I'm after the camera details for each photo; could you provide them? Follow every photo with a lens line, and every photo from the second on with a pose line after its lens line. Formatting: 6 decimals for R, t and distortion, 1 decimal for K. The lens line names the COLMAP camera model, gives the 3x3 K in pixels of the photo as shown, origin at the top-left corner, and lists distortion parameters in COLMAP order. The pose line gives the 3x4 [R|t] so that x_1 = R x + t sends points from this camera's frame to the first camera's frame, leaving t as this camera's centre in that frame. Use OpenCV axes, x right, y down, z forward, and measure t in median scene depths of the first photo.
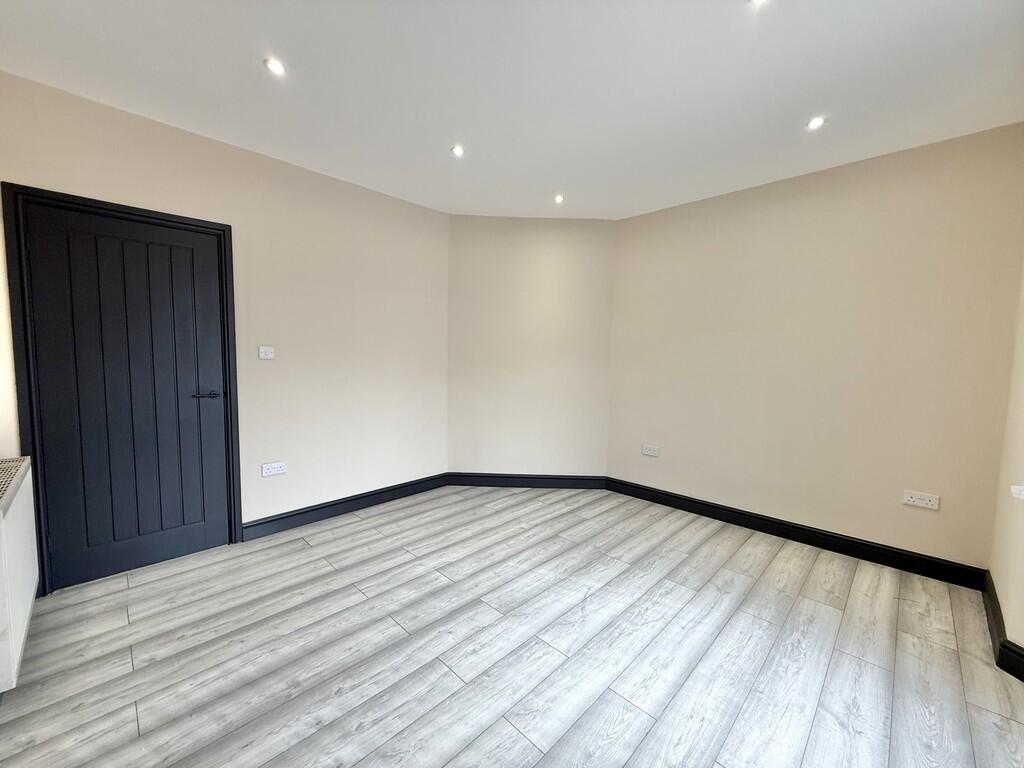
lens RADIAL K [[410.9, 0, 502.4], [0, 410.9, 383.7], [0, 0, 1]] dist [0.002510, 0.000344]
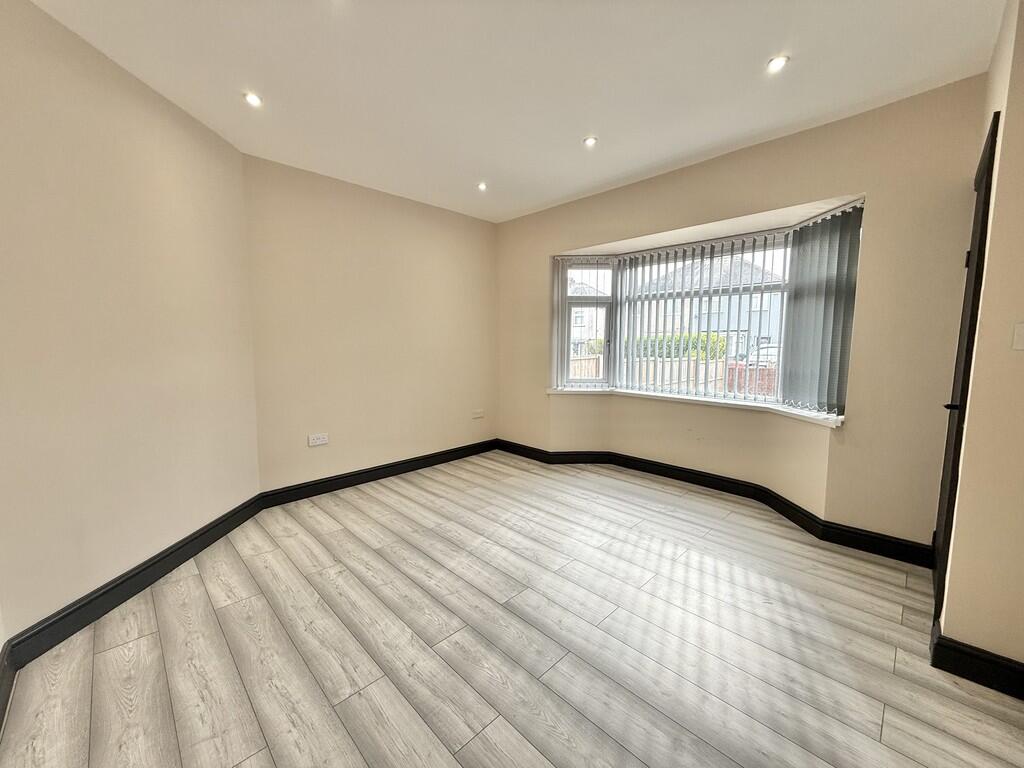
lens RADIAL K [[410.9, 0, 506.3], [0, 410.9, 382.1], [0, 0, 1]] dist [0.002510, 0.000344]
pose [[-0.000641, -0.112872, 0.993609, -0.742875], [0.066113, 0.991431, 0.112668, -0.058073], [-0.997812, 0.065762, 0.006826, 0.773636]]
